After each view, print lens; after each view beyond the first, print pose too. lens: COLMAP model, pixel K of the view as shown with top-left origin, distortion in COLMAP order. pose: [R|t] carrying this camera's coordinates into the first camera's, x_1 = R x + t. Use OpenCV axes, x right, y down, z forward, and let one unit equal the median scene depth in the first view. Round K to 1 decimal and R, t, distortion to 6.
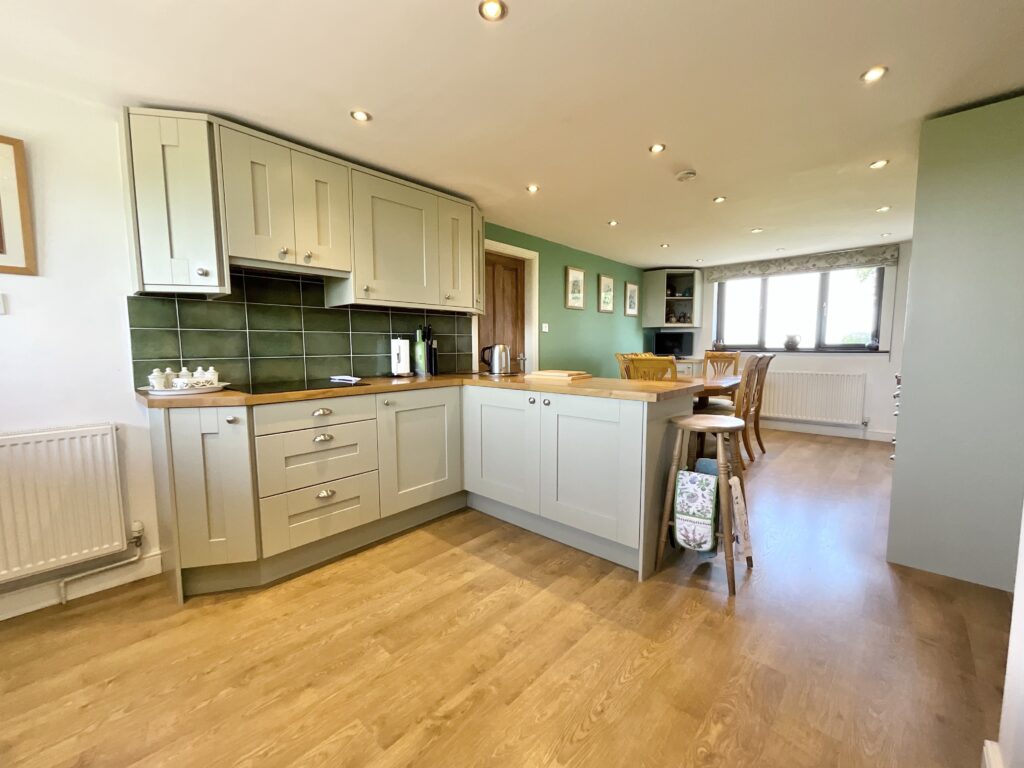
lens RADIAL K [[414.2, 0, 512.0], [0, 414.2, 384.0], [0, 0, 1]] dist [-0.001322, -0.000107]
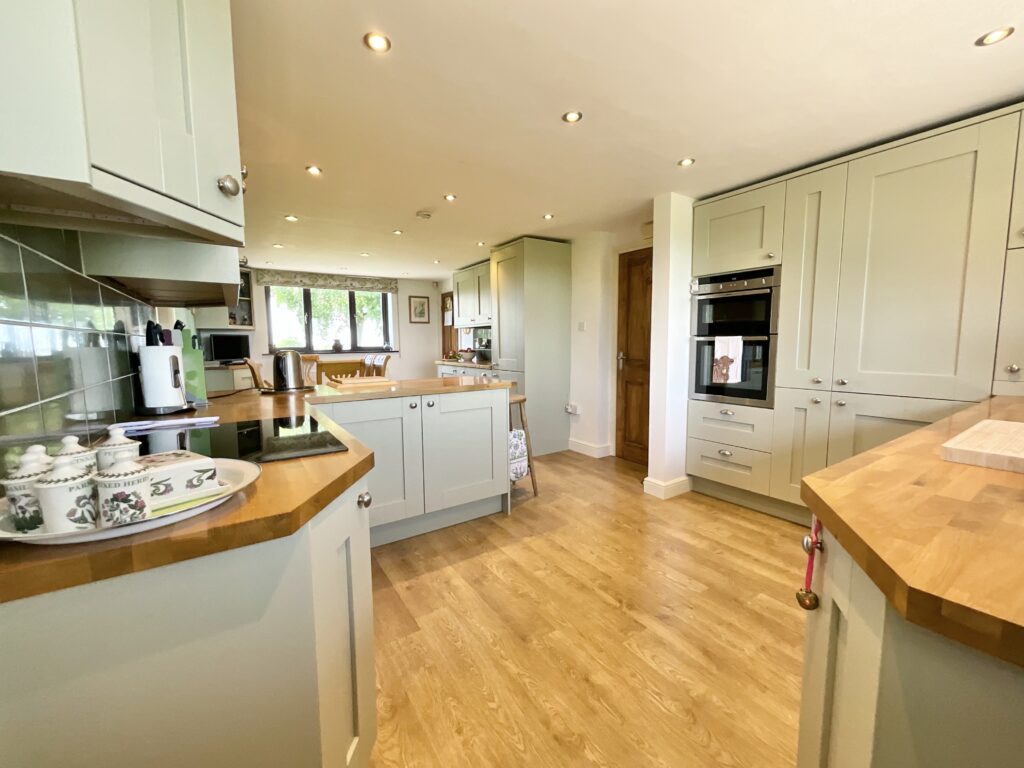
lens RADIAL K [[412.3, 0, 512.0], [0, 412.3, 384.0], [0, 0, 1]] dist [-0.022126, 0.000005]
pose [[0.233263, -0.096550, 0.967609, -1.033573], [0.098949, 0.992250, 0.075155, -0.076096], [-0.967366, 0.078213, 0.241009, 0.623550]]
